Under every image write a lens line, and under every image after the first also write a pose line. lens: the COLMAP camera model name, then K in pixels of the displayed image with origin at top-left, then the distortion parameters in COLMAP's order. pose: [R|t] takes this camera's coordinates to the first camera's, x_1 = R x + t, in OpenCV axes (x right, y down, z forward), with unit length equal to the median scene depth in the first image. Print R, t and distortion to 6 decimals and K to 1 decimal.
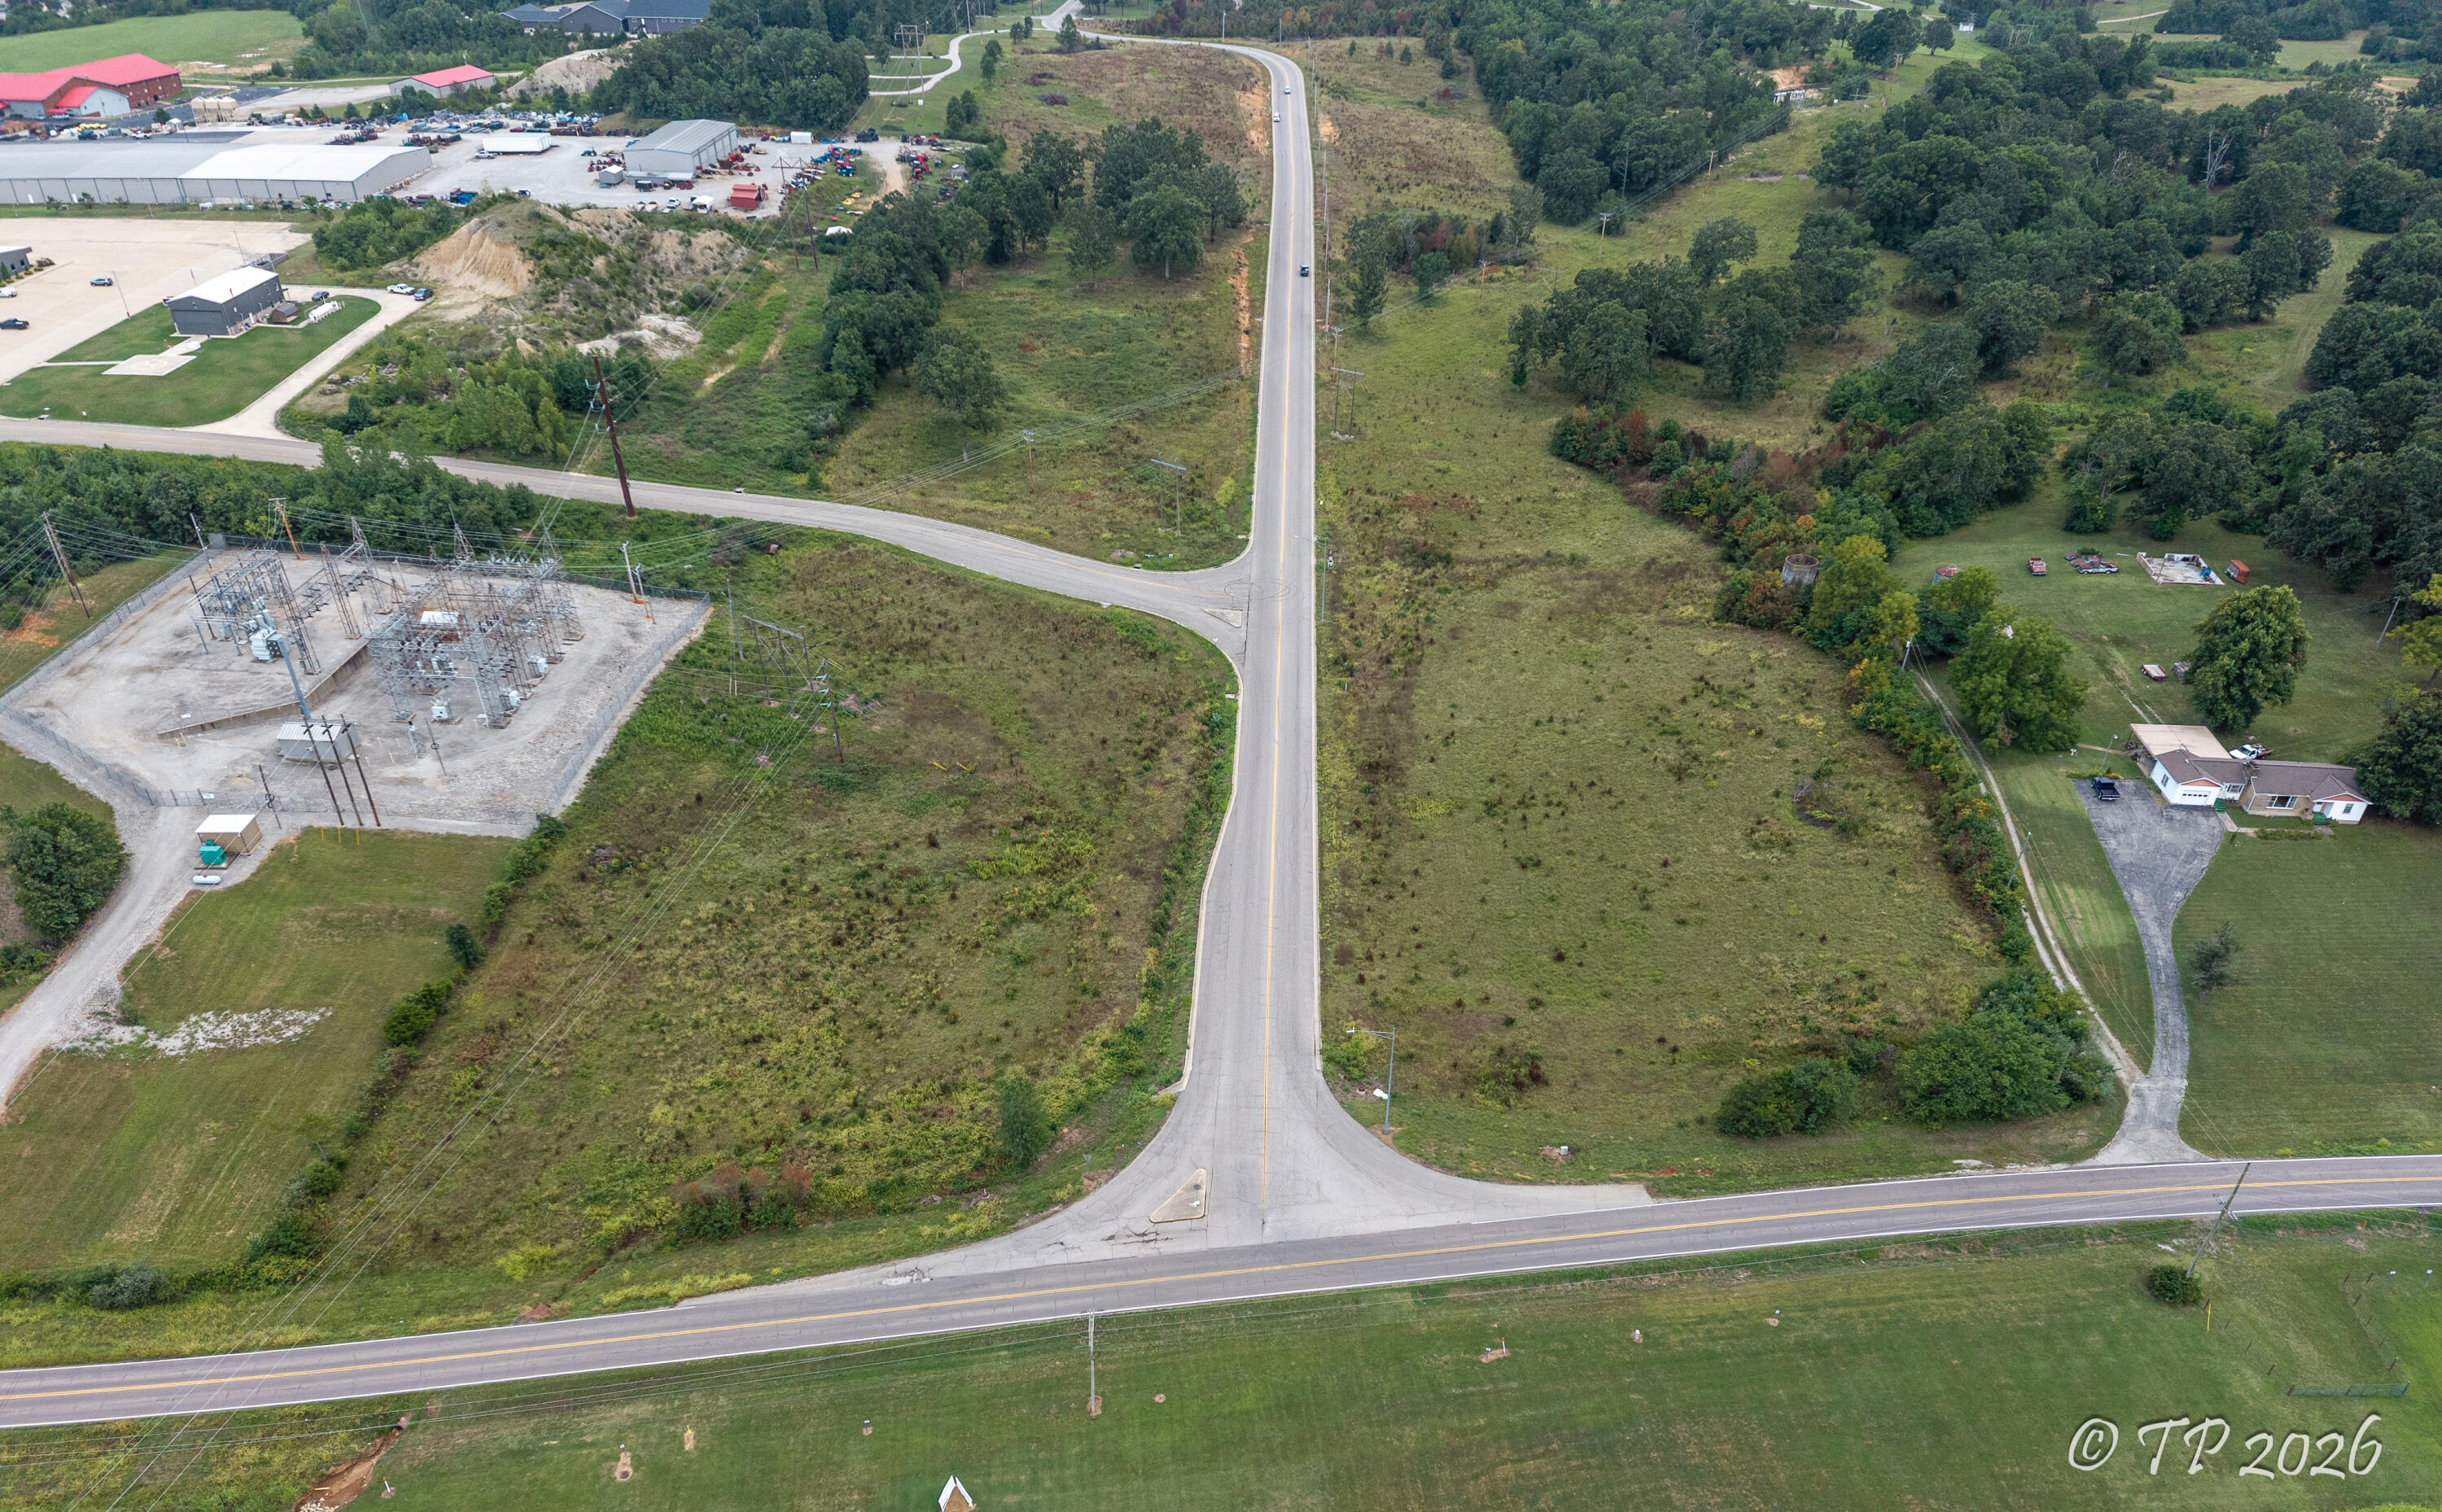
lens RADIAL K [[1509.9, 0, 1199.2], [0, 1509.9, 949.2], [0, 0, 1]] dist [0.252442, -0.249462]
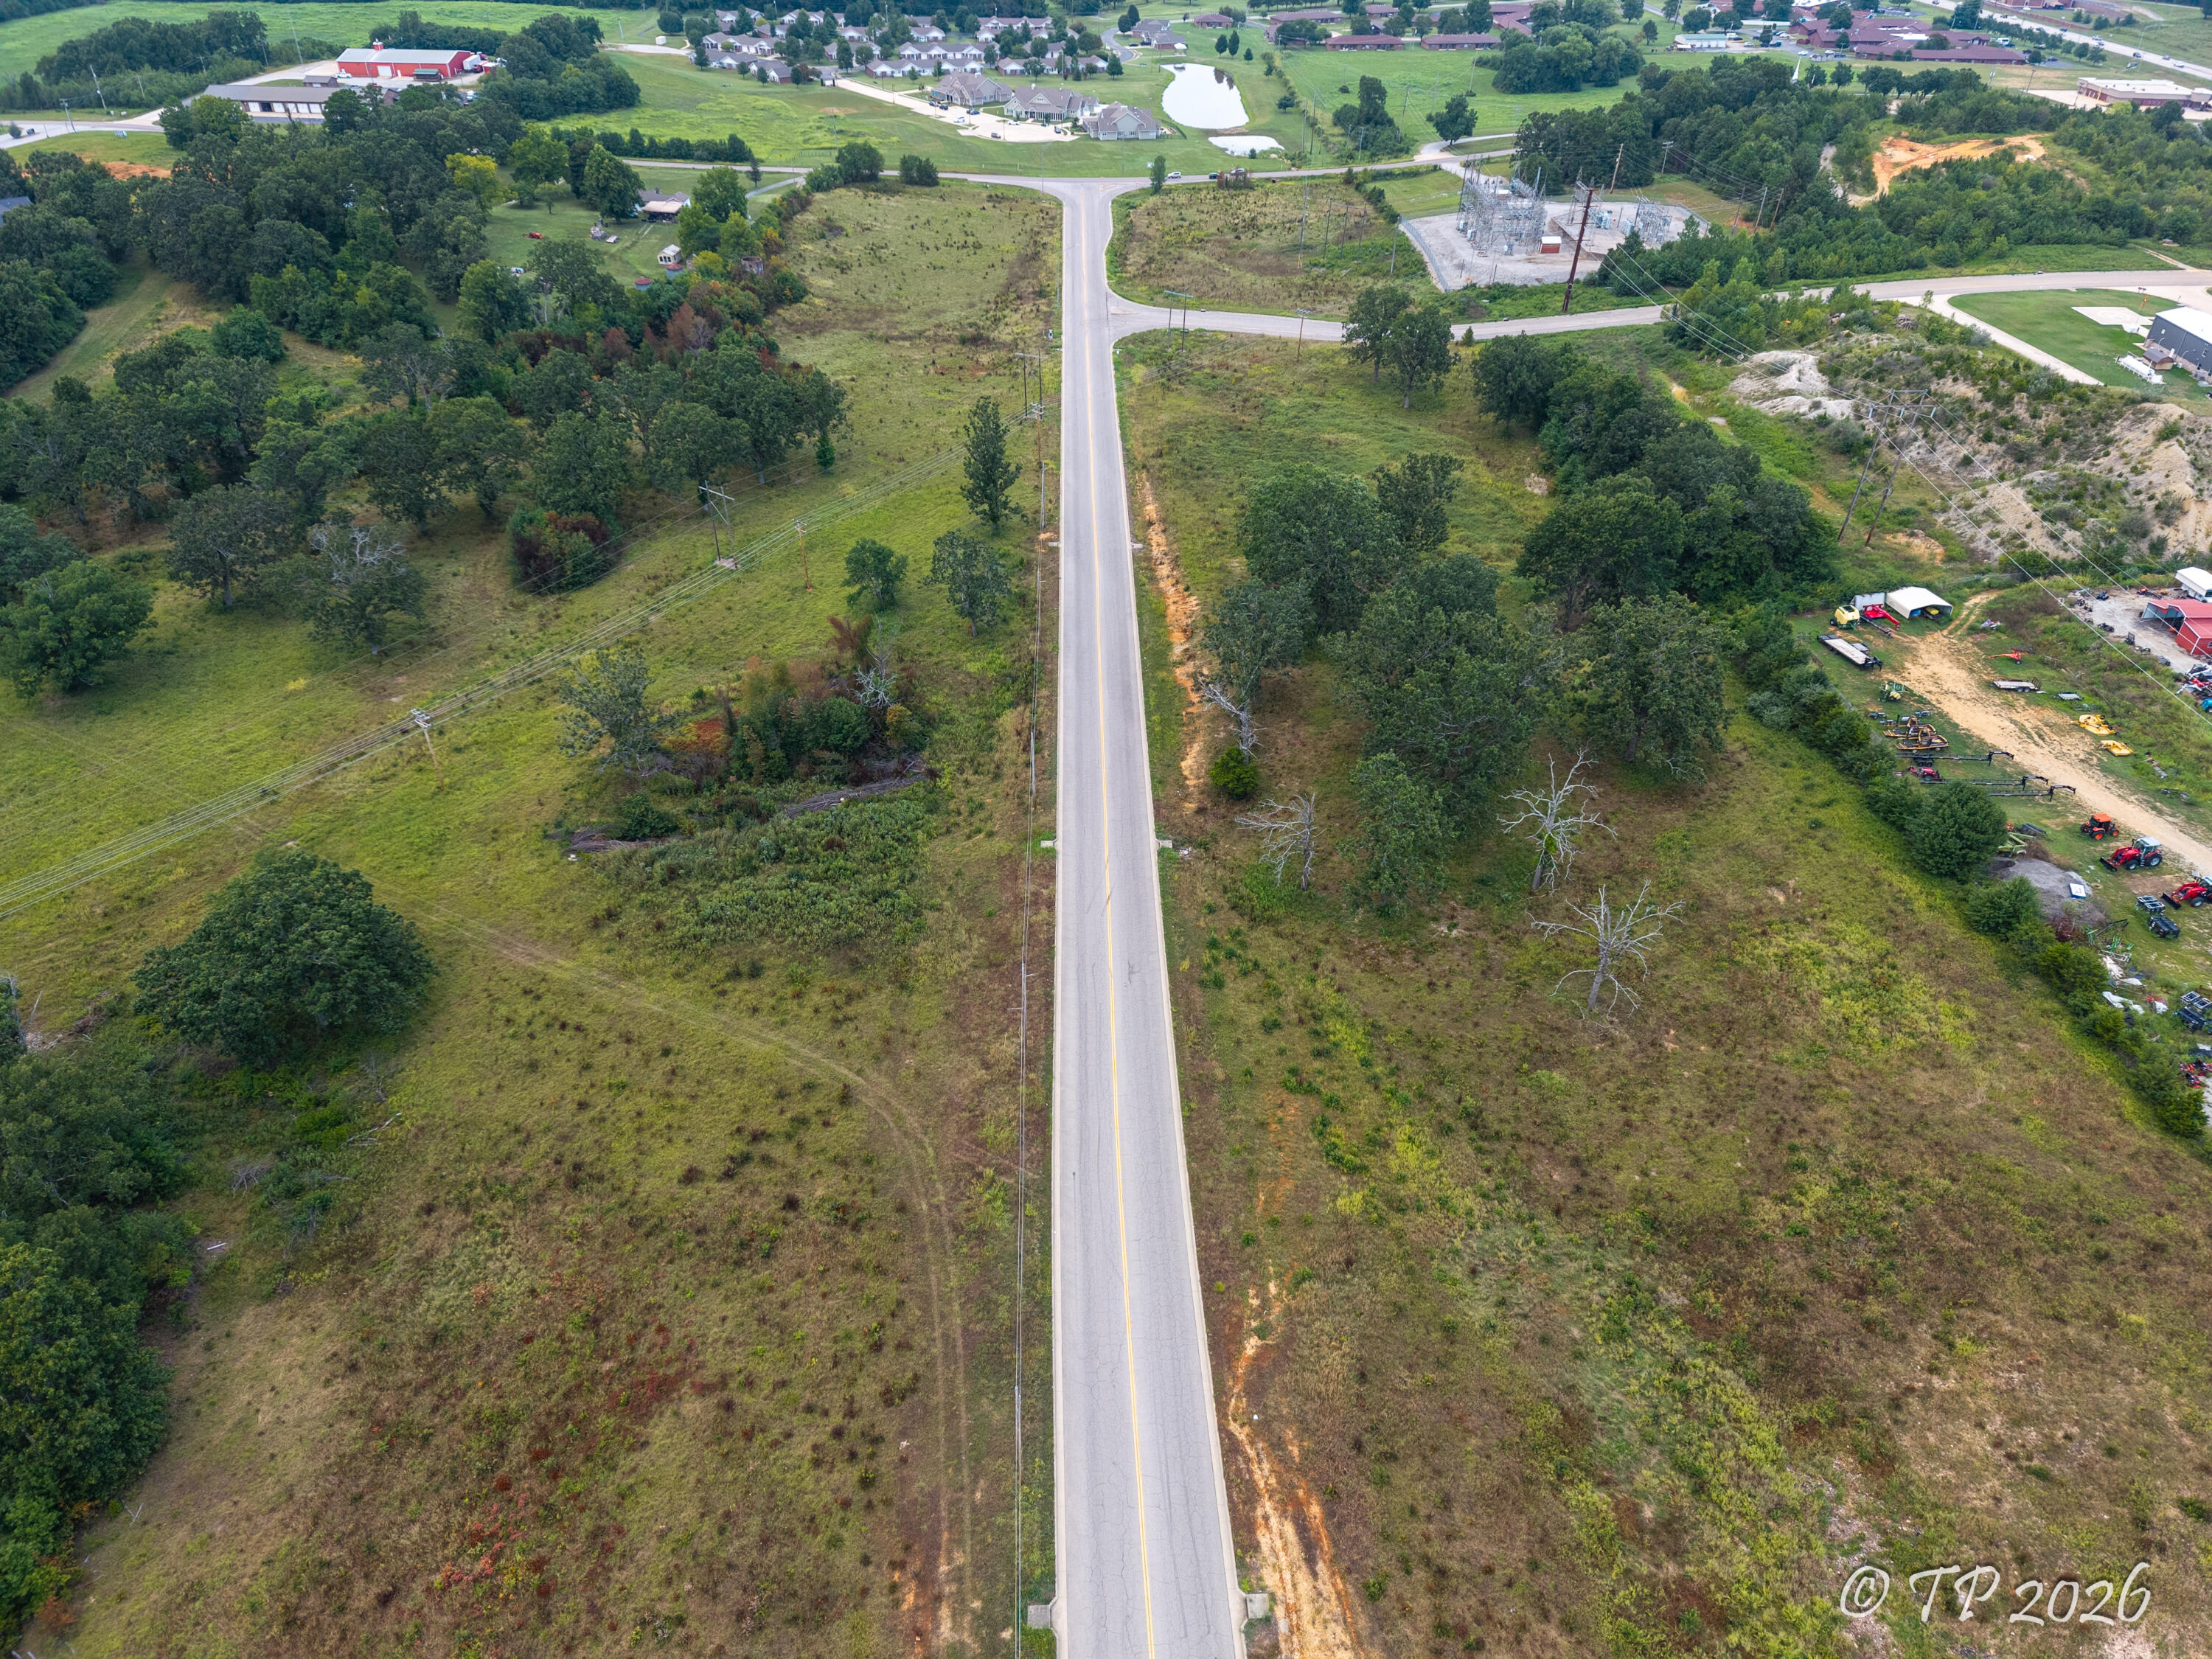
lens RADIAL K [[1405.8, 0, 1091.7], [0, 1405.8, 833.9], [0, 0, 1]] dist [0.236648, -0.212497]
pose [[-0.997645, 0.023014, -0.064616, 0.129517], [-0.054906, 0.296701, 0.953391, -1.223727], [0.041113, 0.954693, -0.294739, 1.644796]]
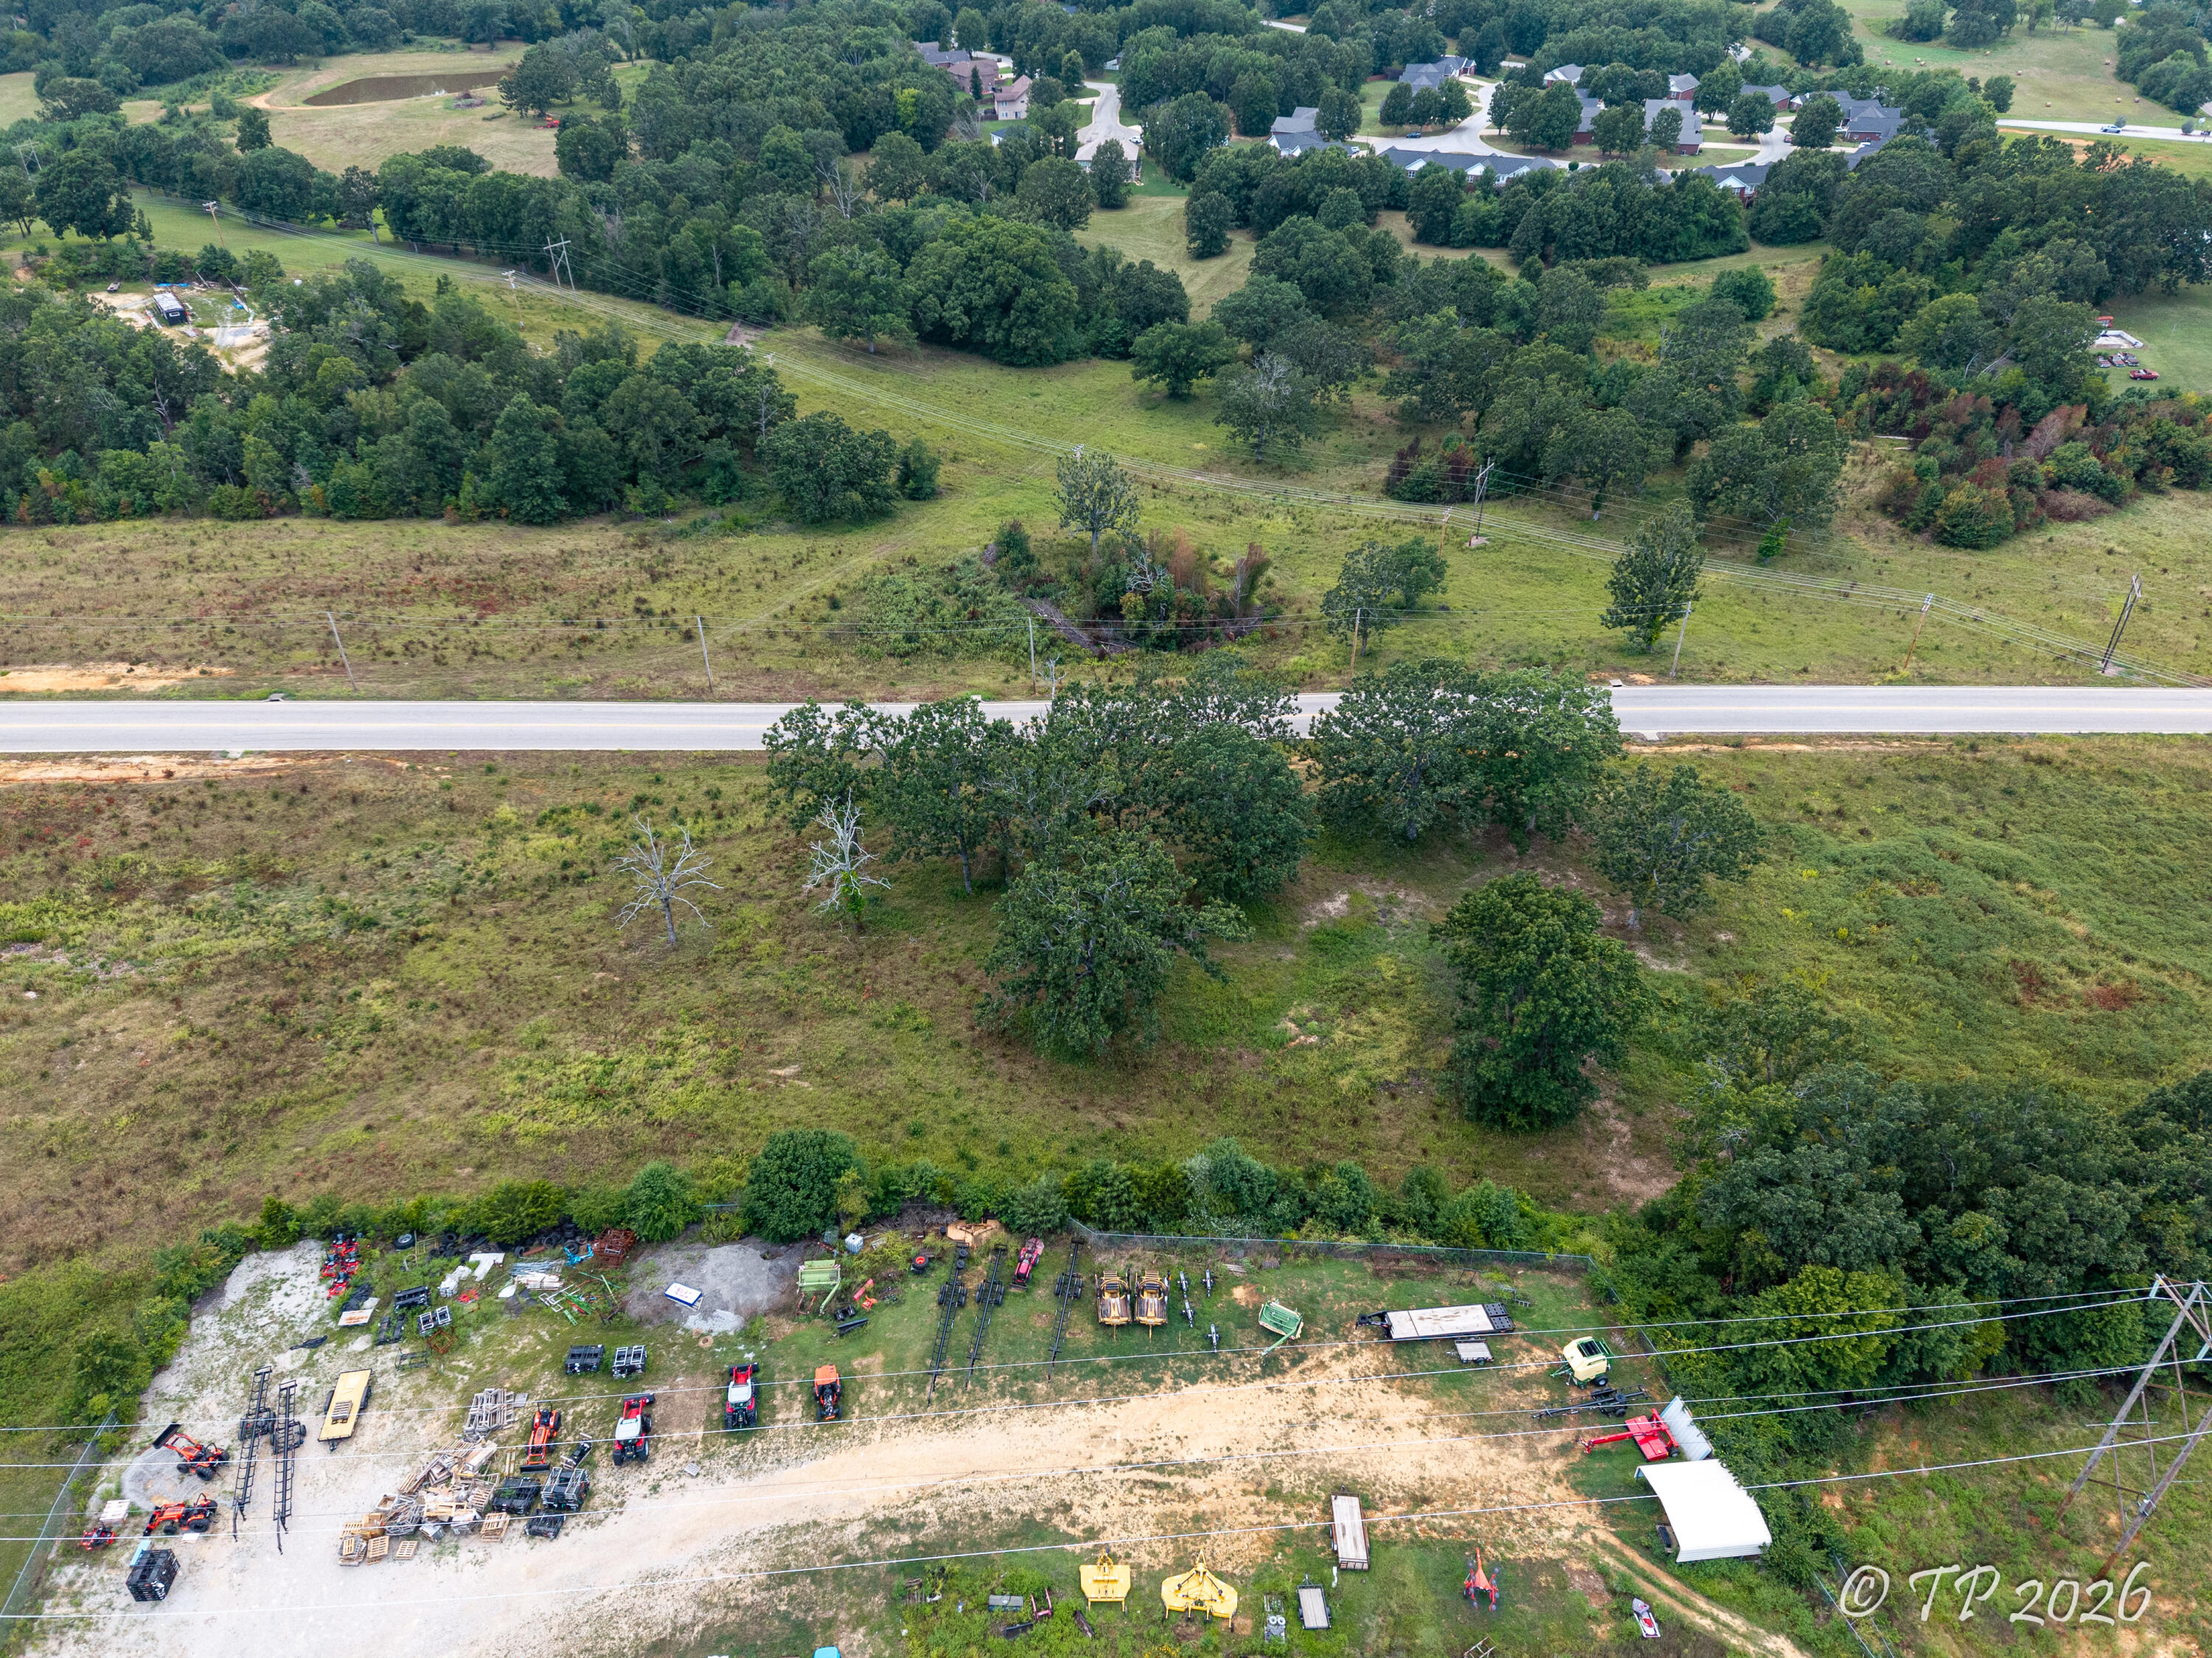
lens RADIAL K [[1474.8, 0, 1103.5], [0, 1474.8, 855.1], [0, 0, 1]] dist [0.251791, -0.243446]
pose [[-0.102424, -0.580152, 0.808043, -0.487403], [0.600577, 0.611489, 0.515158, -0.952715], [-0.792980, 0.538056, 0.285795, 1.279291]]
